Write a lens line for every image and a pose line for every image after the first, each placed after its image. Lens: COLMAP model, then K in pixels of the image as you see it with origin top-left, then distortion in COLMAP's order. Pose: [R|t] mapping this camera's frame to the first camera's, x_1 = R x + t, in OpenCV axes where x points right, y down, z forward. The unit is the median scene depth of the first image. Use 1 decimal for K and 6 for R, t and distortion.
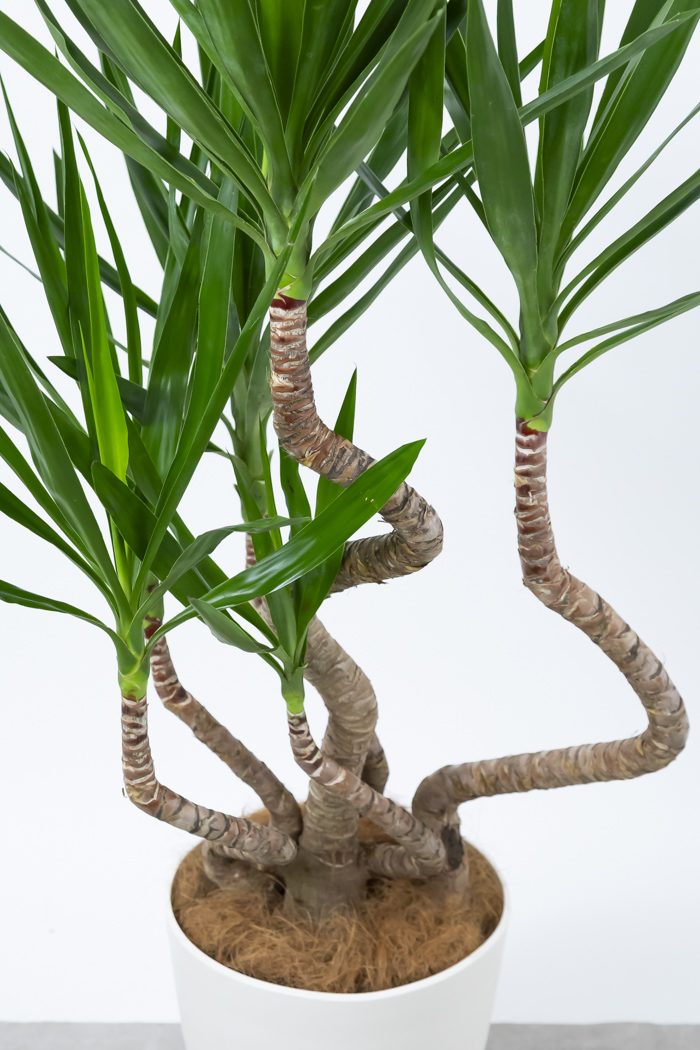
lens RADIAL K [[2450.4, 0, 350.0], [0, 2450.4, 525.0], [0, 0, 1]] dist [0.052517, -0.177817]
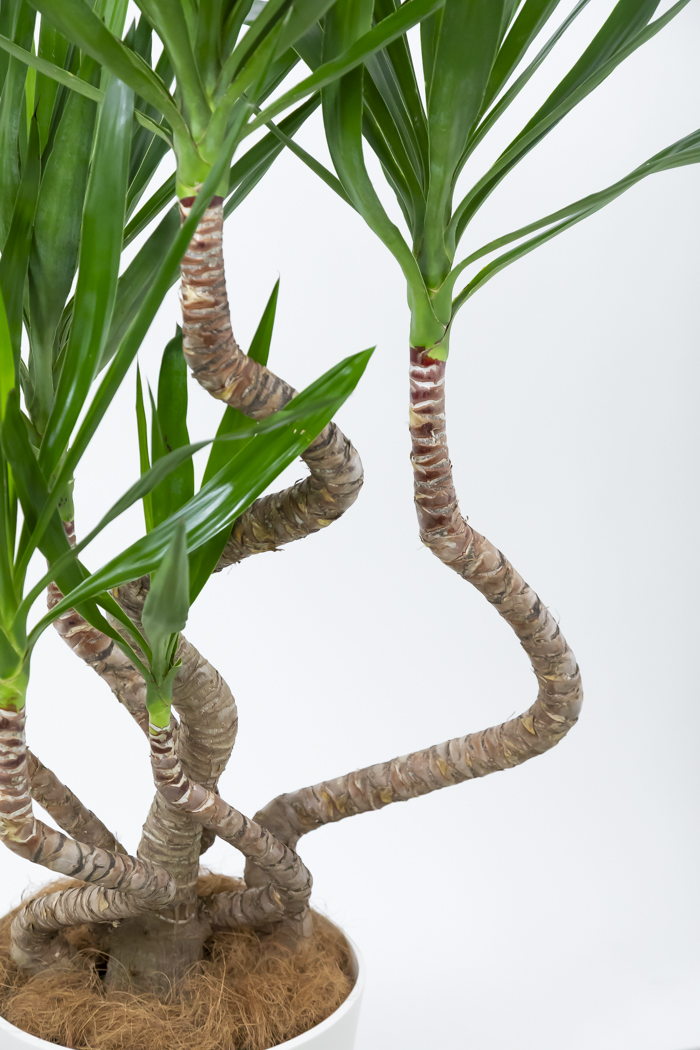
lens RADIAL K [[2367.9, 0, 376.0], [0, 2367.9, 524.9], [0, 0, 1]] dist [0.008254, 0.094897]
pose [[0.936521, -0.077035, 0.342044, -0.236339], [0.118228, 0.987813, -0.101233, 0.102010], [-0.330077, 0.135246, 0.934215, 0.192648]]
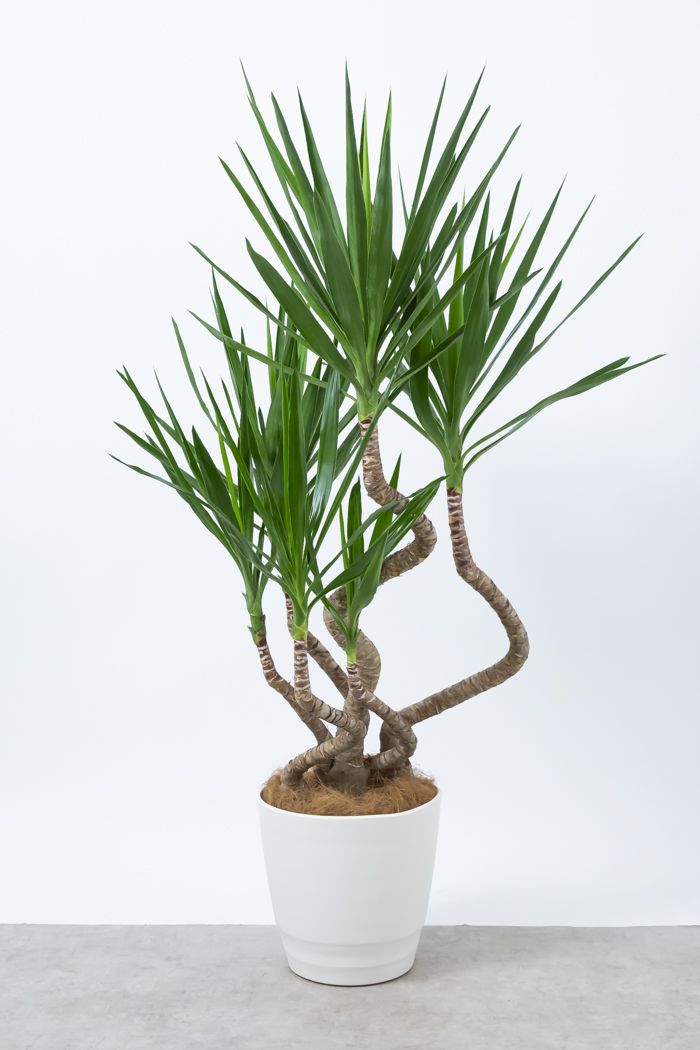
lens RADIAL K [[1702.1, 0, 350.0], [0, 1702.1, 525.0], [0, 0, 1]] dist [0.035973, -0.031734]
pose [[0.903123, -0.073373, 0.423067, -0.607585], [0.209797, 0.935078, -0.285683, 0.371819], [-0.374639, 0.346765, 0.859883, -0.215511]]
